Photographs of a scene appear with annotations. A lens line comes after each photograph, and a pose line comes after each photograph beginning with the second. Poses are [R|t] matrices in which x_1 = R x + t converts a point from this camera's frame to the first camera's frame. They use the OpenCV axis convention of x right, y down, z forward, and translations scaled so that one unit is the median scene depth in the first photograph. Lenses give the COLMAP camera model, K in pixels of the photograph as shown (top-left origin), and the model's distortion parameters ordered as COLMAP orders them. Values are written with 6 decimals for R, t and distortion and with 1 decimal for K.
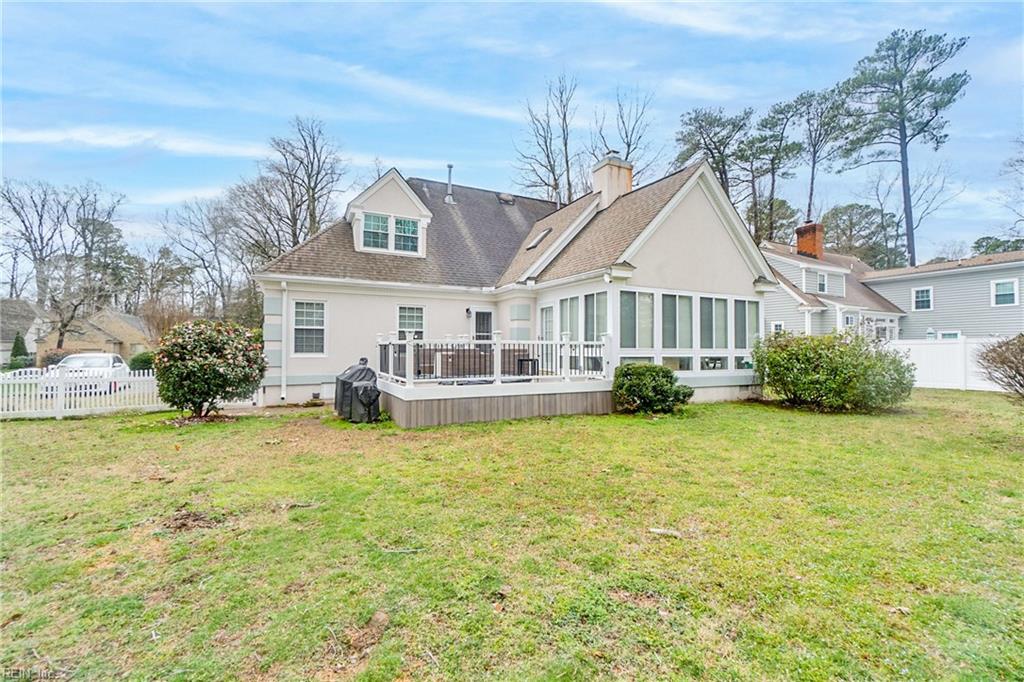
lens RADIAL K [[460.9, 0, 511.3], [0, 460.9, 350.5], [0, 0, 1]] dist [-0.002849, -0.000479]
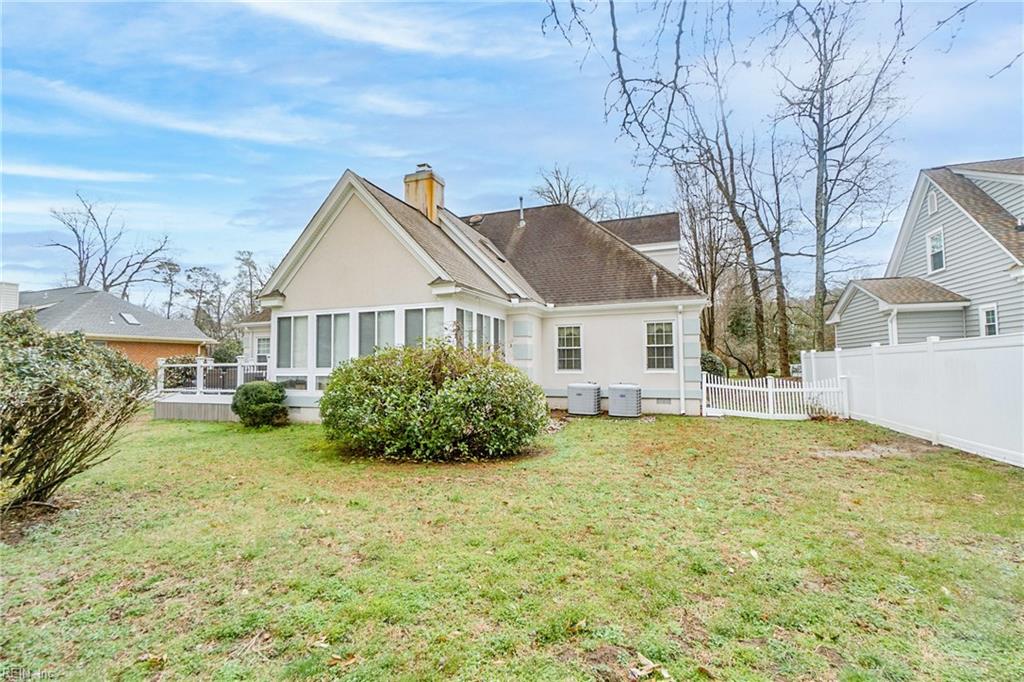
lens RADIAL K [[460.9, 0, 511.3], [0, 460.9, 350.5], [0, 0, 1]] dist [-0.002849, -0.000479]
pose [[0.668916, -0.030029, -0.742731, 1.317893], [0.011074, 0.999475, -0.030435, -0.007111], [0.743256, 0.012133, 0.668898, 0.606168]]
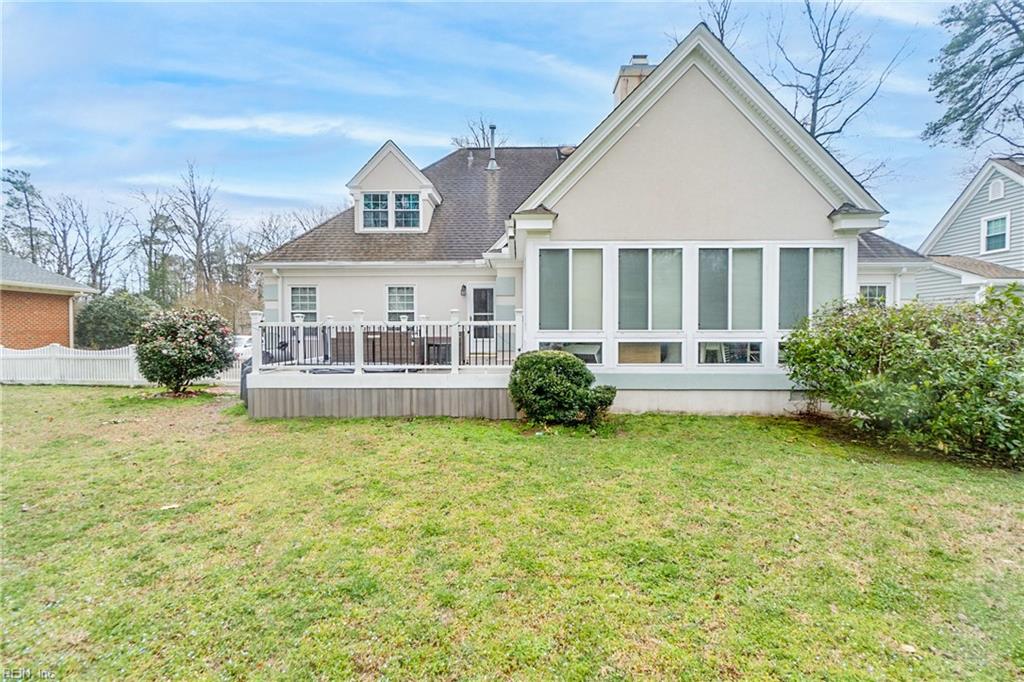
lens RADIAL K [[460.9, 0, 511.3], [0, 460.9, 350.5], [0, 0, 1]] dist [-0.002849, -0.000479]
pose [[0.881648, 0.015672, -0.471648, 0.484552], [0.003195, 0.999227, 0.039174, -0.001203], [0.471897, -0.036045, 0.880916, 0.313771]]
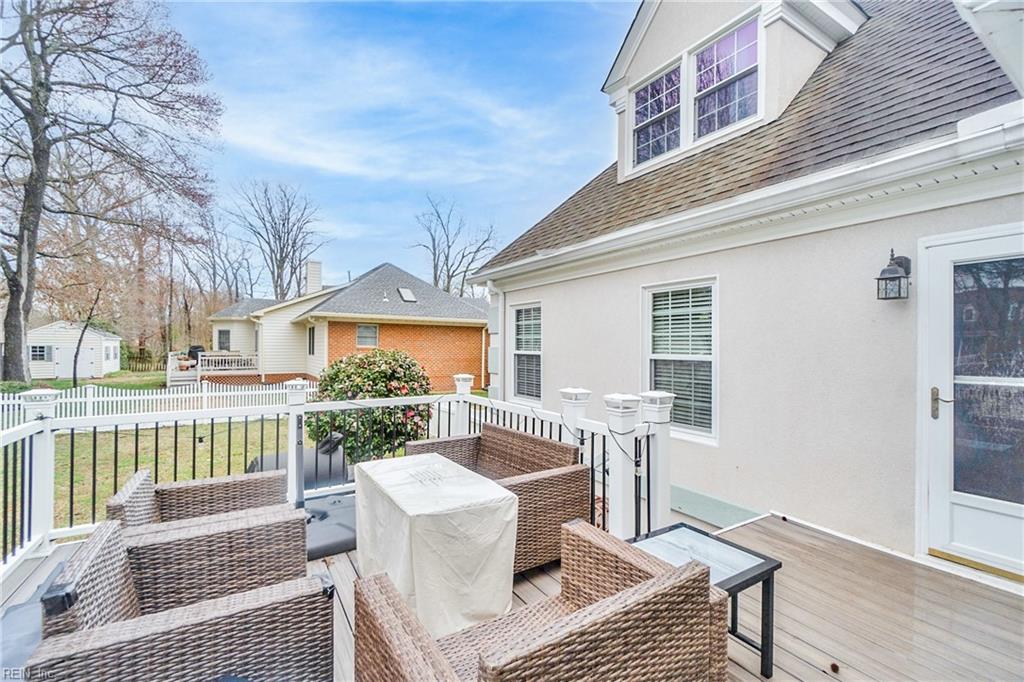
lens RADIAL K [[451.8, 0, 512.0], [0, 451.8, 341.0], [0, 0, 1]] dist [0.002013, 0.000149]
pose [[0.091397, -0.013288, -0.995726, 0.111943], [-0.009488, 0.999854, -0.014214, -0.058399], [0.995769, 0.010746, 0.091257, 0.967175]]
